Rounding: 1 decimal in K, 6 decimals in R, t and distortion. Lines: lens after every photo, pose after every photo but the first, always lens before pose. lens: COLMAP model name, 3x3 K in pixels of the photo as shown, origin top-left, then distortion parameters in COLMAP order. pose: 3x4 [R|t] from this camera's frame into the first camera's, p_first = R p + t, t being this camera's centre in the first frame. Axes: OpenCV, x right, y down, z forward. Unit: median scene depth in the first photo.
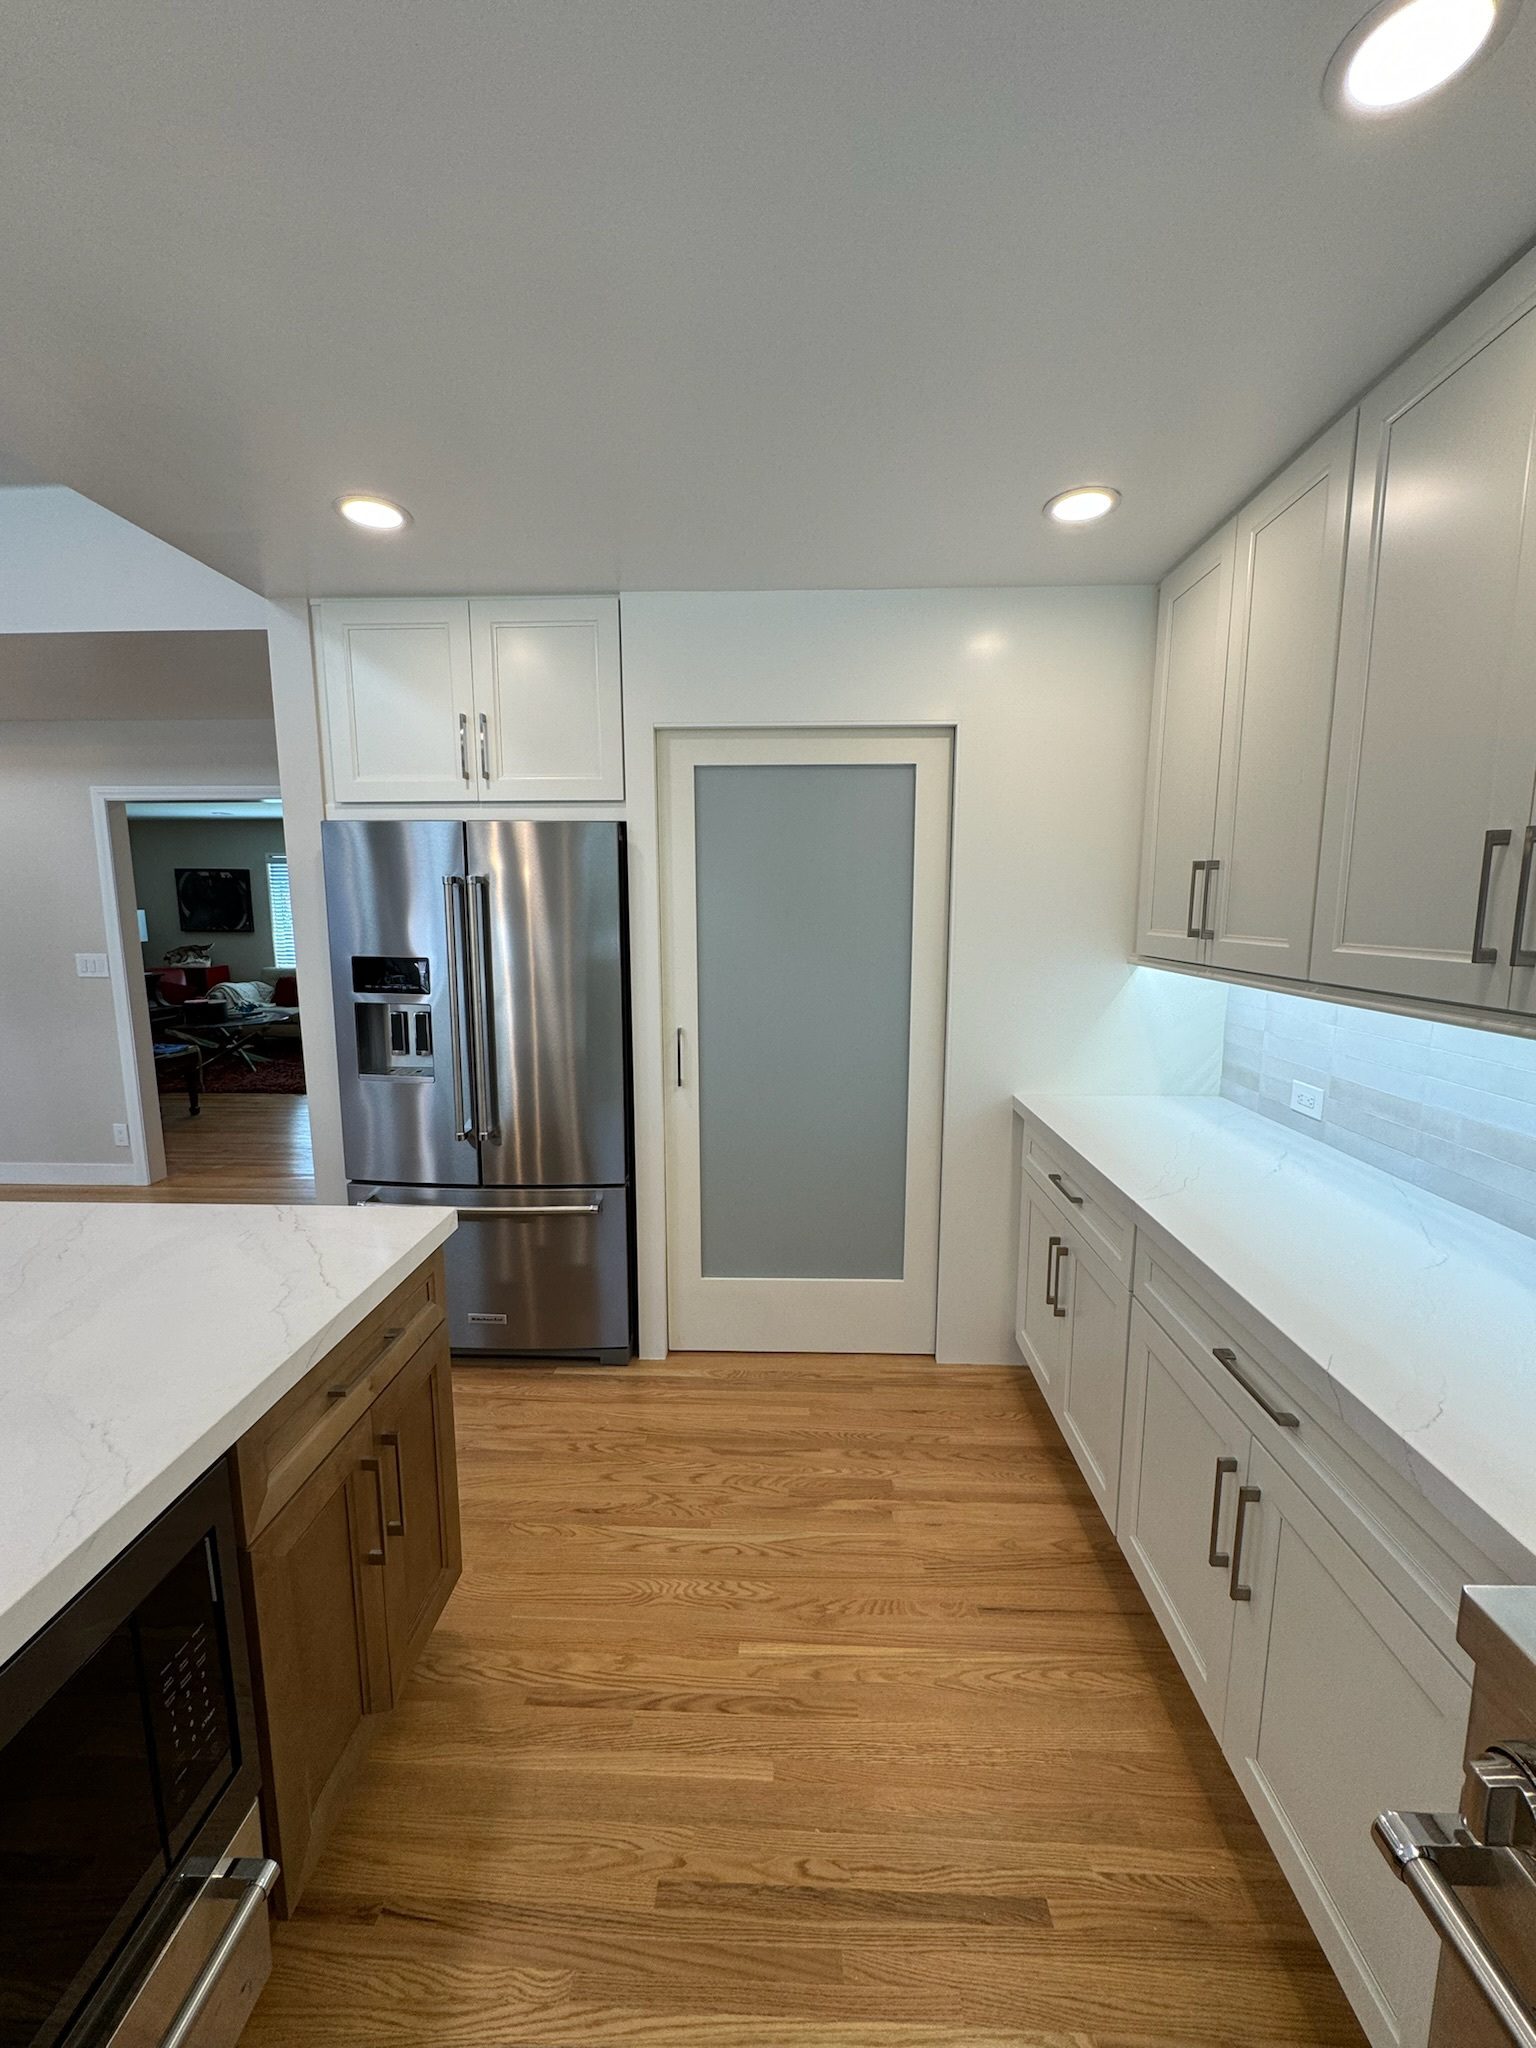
lens RADIAL K [[815.1, 0, 768.3], [0, 815.1, 1017.1], [0, 0, 1]] dist [-0.001503, -0.000077]
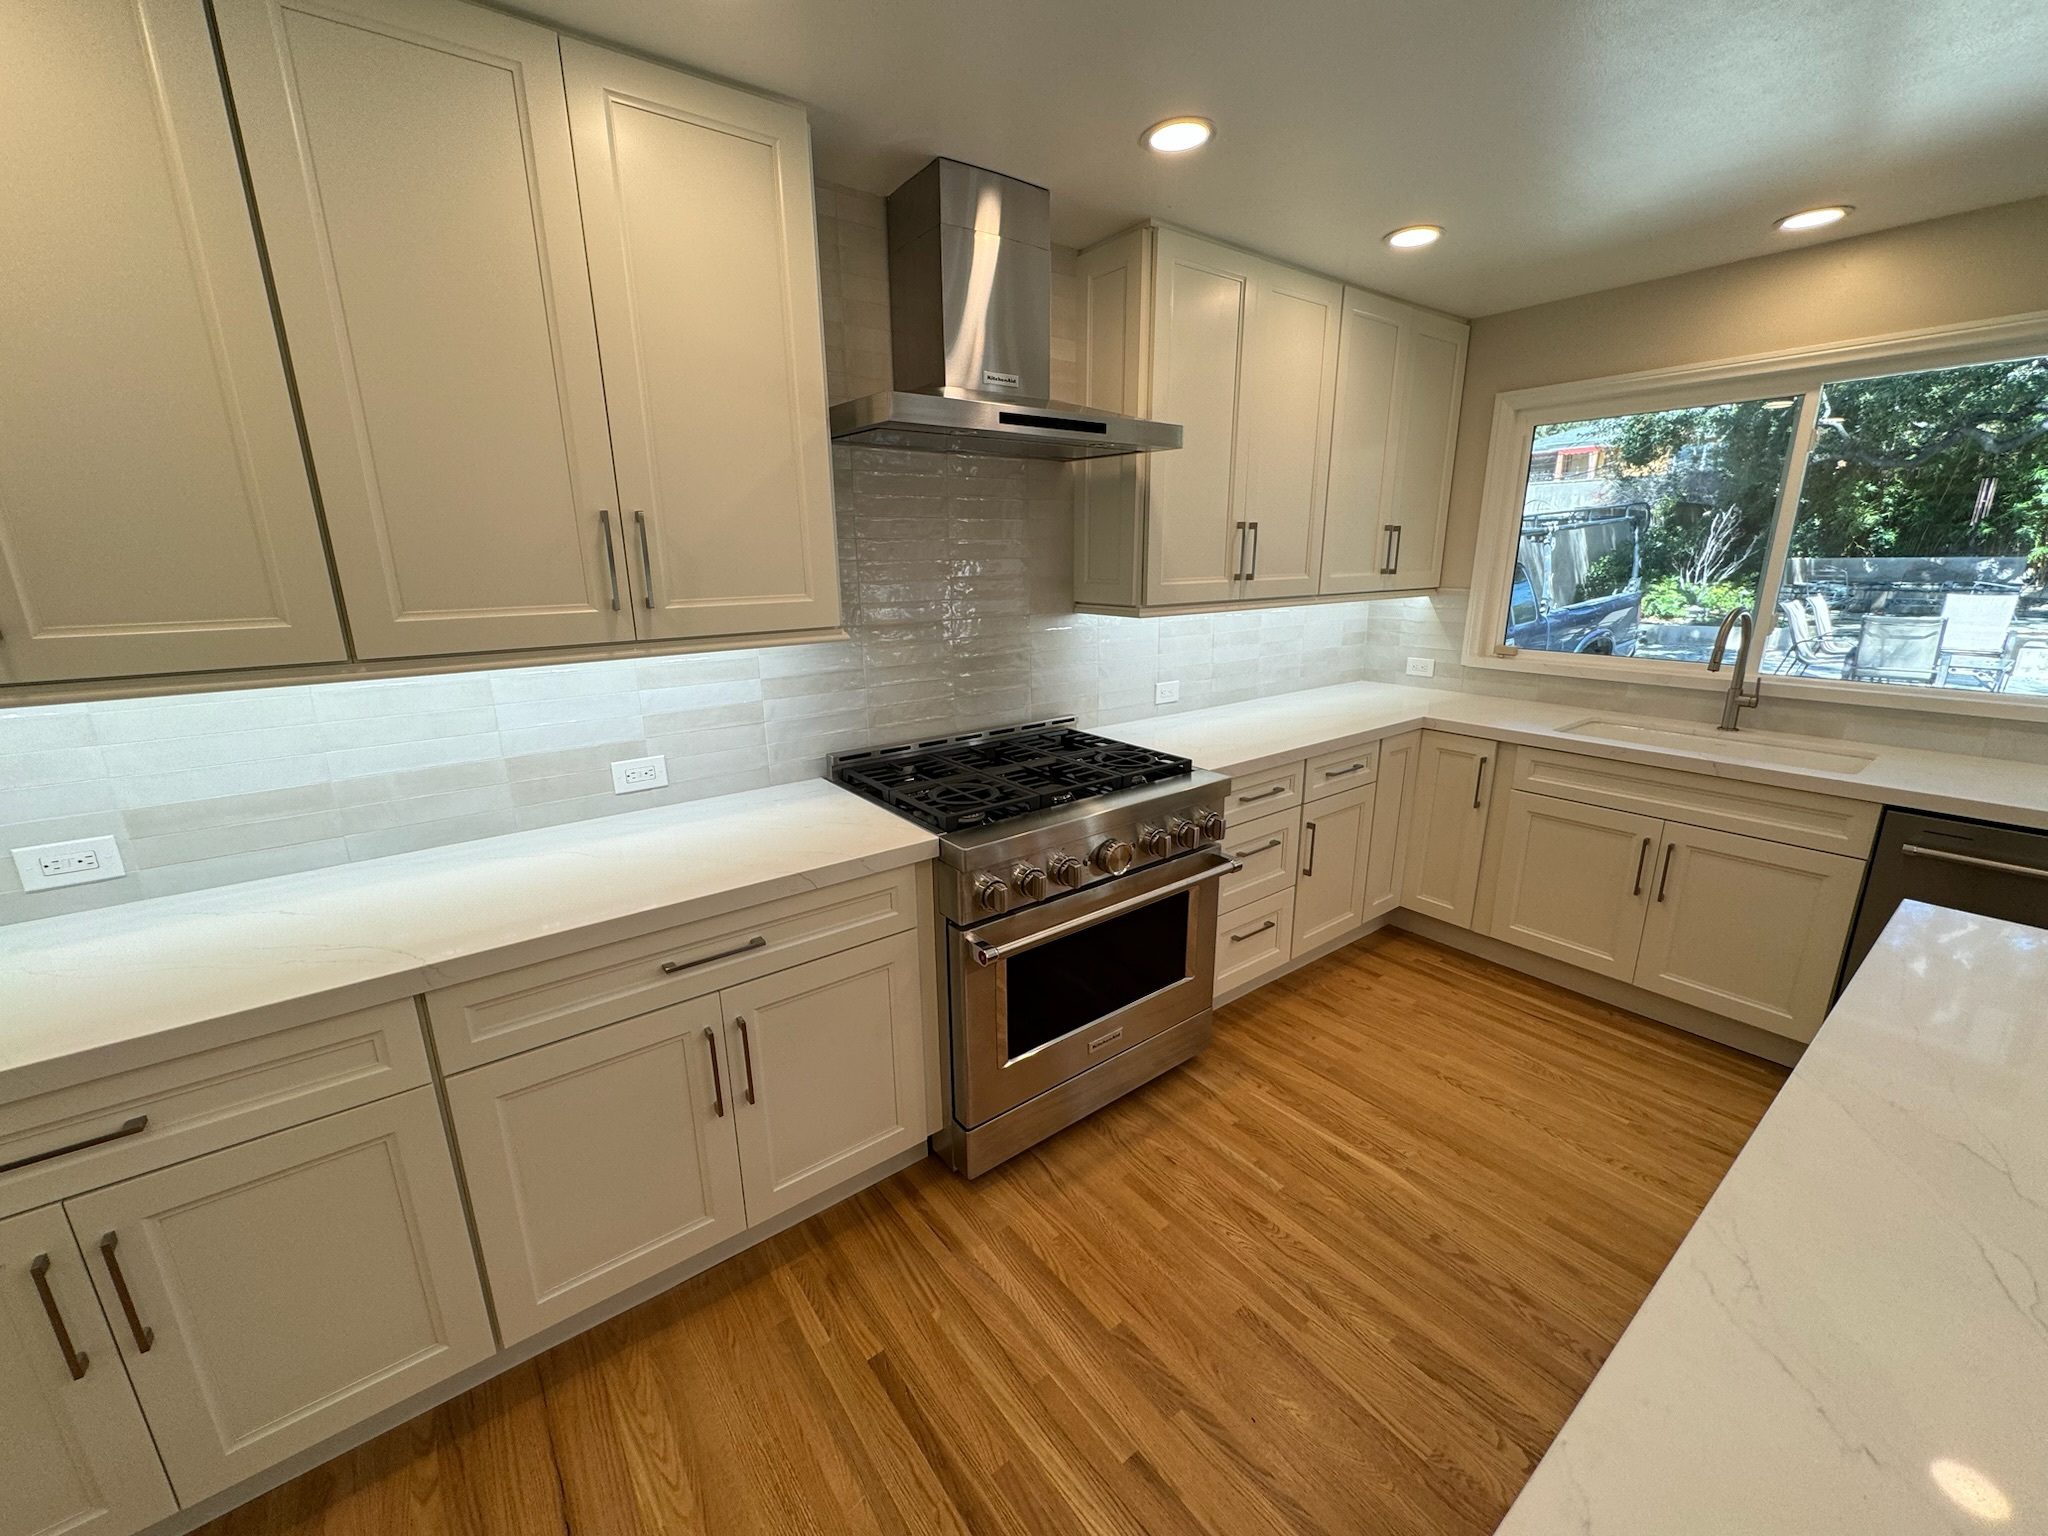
lens RADIAL K [[815.1, 0, 1021.5], [0, 815.1, 766.5], [0, 0, 1]] dist [-0.001503, -0.000077]
pose [[-0.631890, -0.191520, 0.751023, -0.475166], [0.119253, 0.933426, 0.338371, -0.152137], [-0.765829, 0.303375, -0.566983, 1.007590]]
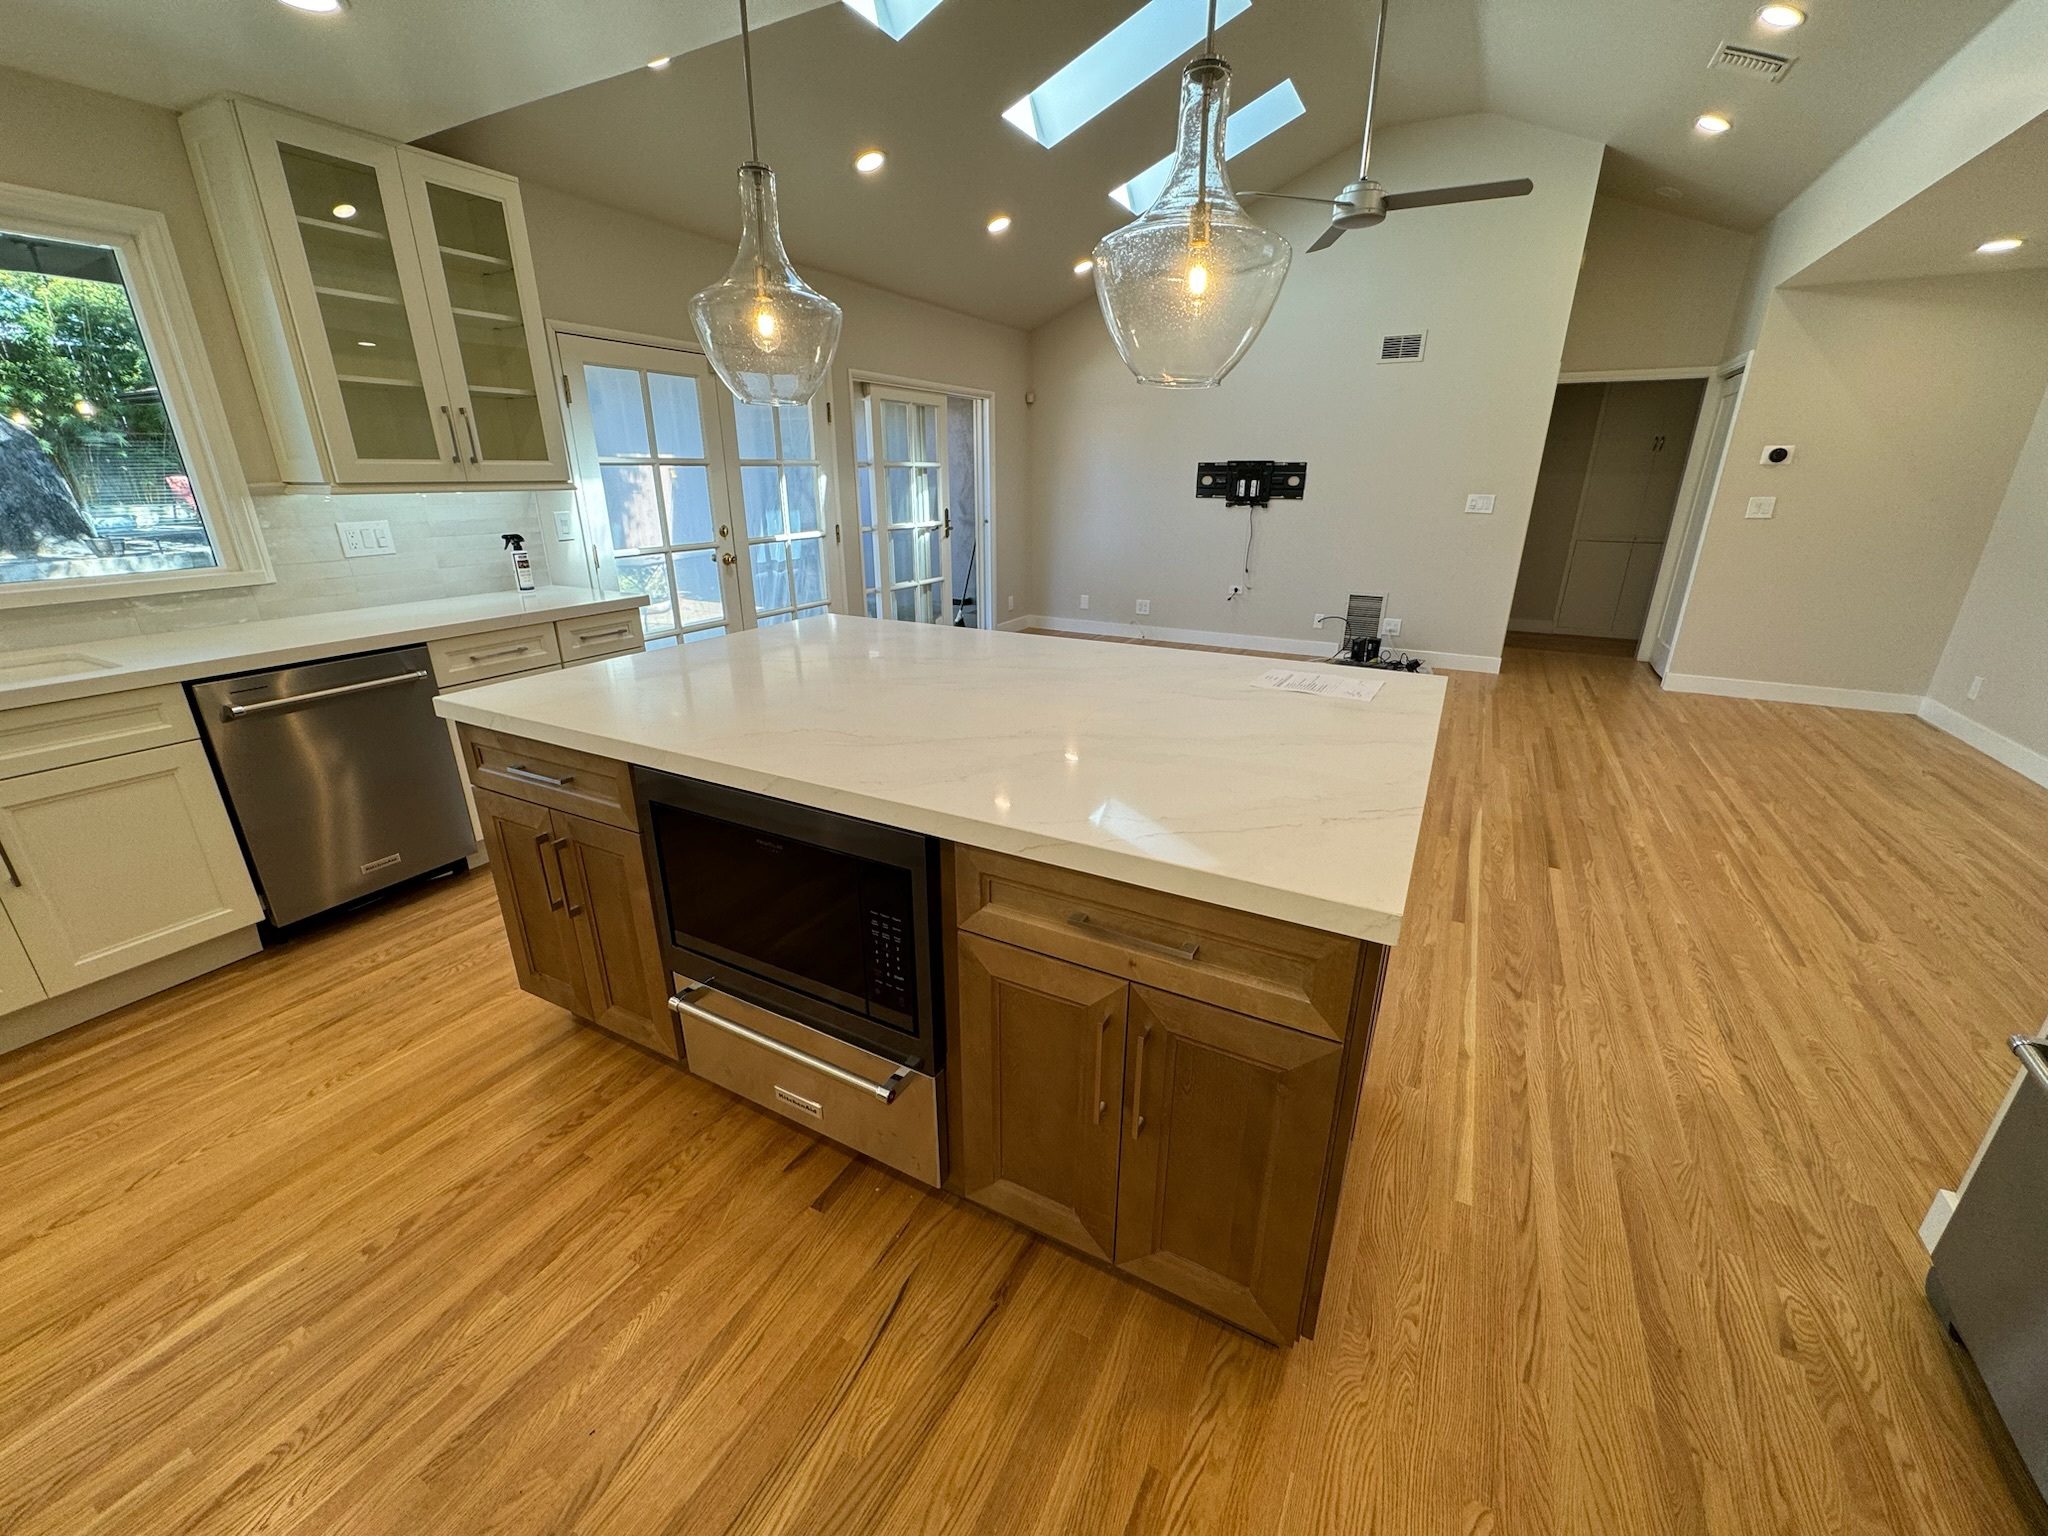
lens RADIAL K [[815.1, 0, 1021.5], [0, 815.1, 766.5], [0, 0, 1]] dist [-0.001503, -0.000077]
pose [[-0.443750, 0.304935, -0.842675, 0.211119], [-0.127726, 0.909206, 0.396270, -0.066177], [0.887002, 0.283476, -0.364512, 0.979592]]
